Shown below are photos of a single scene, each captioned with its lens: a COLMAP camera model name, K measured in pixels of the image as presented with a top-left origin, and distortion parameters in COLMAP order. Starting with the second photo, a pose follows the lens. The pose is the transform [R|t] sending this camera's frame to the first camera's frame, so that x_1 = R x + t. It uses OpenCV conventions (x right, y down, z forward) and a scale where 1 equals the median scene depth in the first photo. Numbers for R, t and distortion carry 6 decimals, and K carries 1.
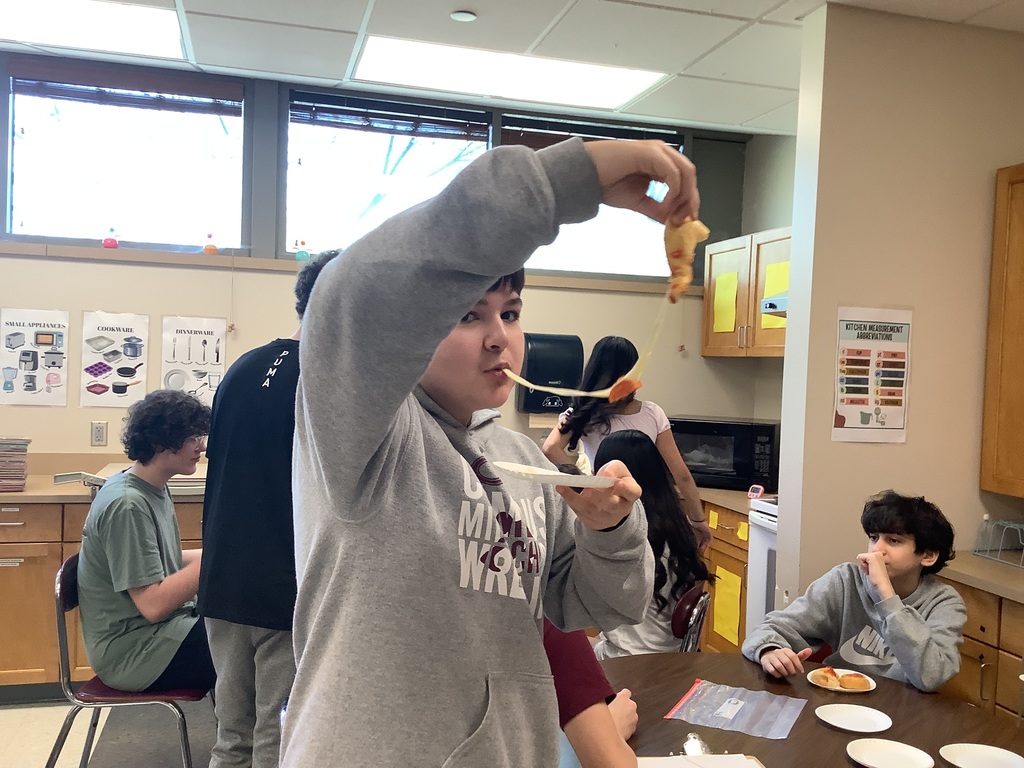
lens RADIAL K [[938.7, 0, 531.0], [0, 938.7, 408.3], [0, 0, 1]] dist [-0.002255, 0.000000]
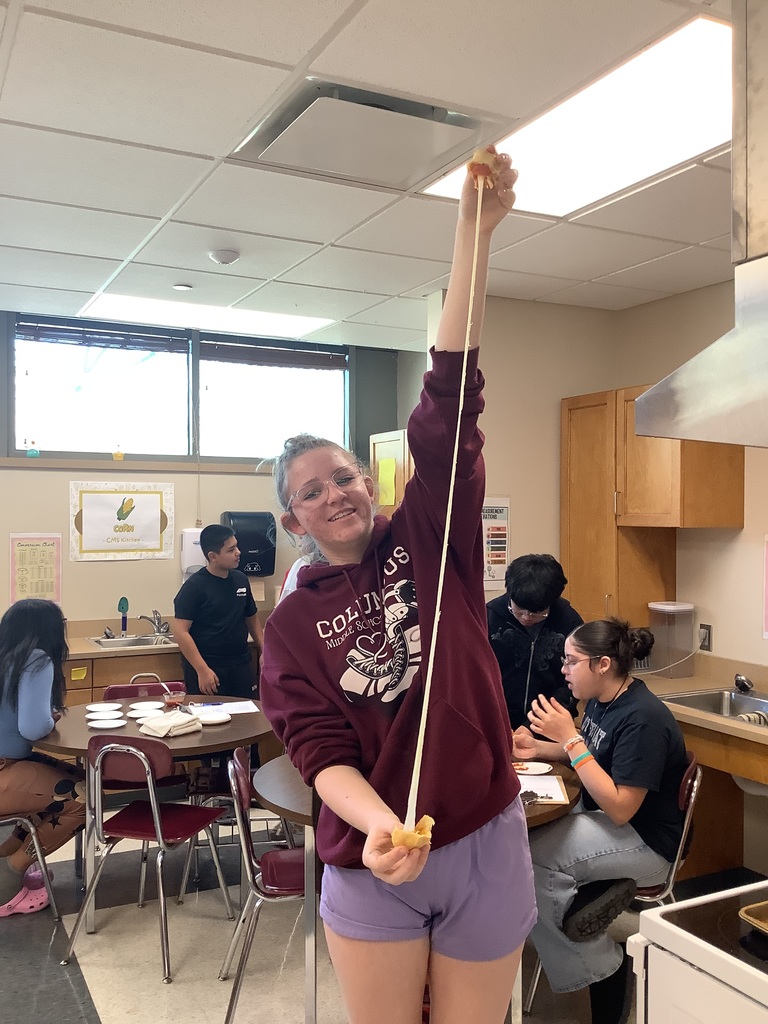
lens RADIAL K [[938.7, 0, 389.7], [0, 938.7, 504.7], [0, 0, 1]] dist [-0.002255, 0.000000]
pose [[0.980404, -0.030289, 0.194656, -0.037965], [0.041985, 0.997534, -0.056240, -0.013169], [-0.192473, 0.063311, 0.979258, -0.254272]]
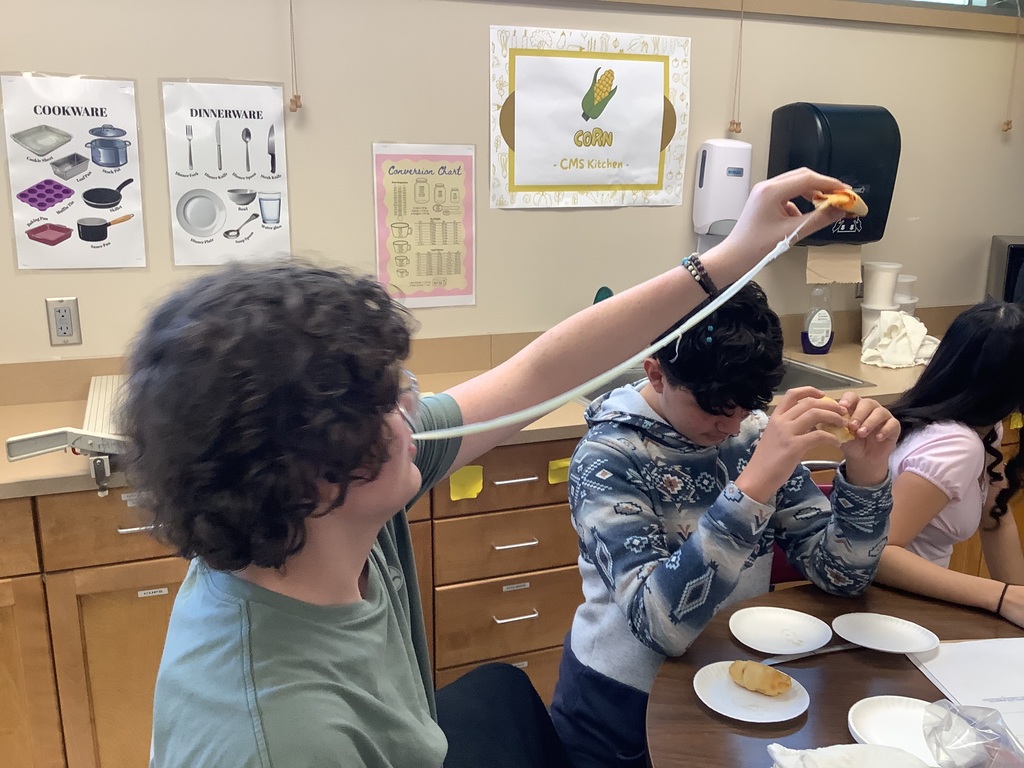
lens RADIAL K [[938.7, 0, 499.5], [0, 938.7, 415.9], [0, 0, 1]] dist [-0.002255, 0.000000]
pose [[0.996633, -0.050932, 0.064248, -0.255705], [0.036973, 0.978633, 0.202263, -0.017935], [-0.073176, -0.199206, 0.977222, 0.464143]]
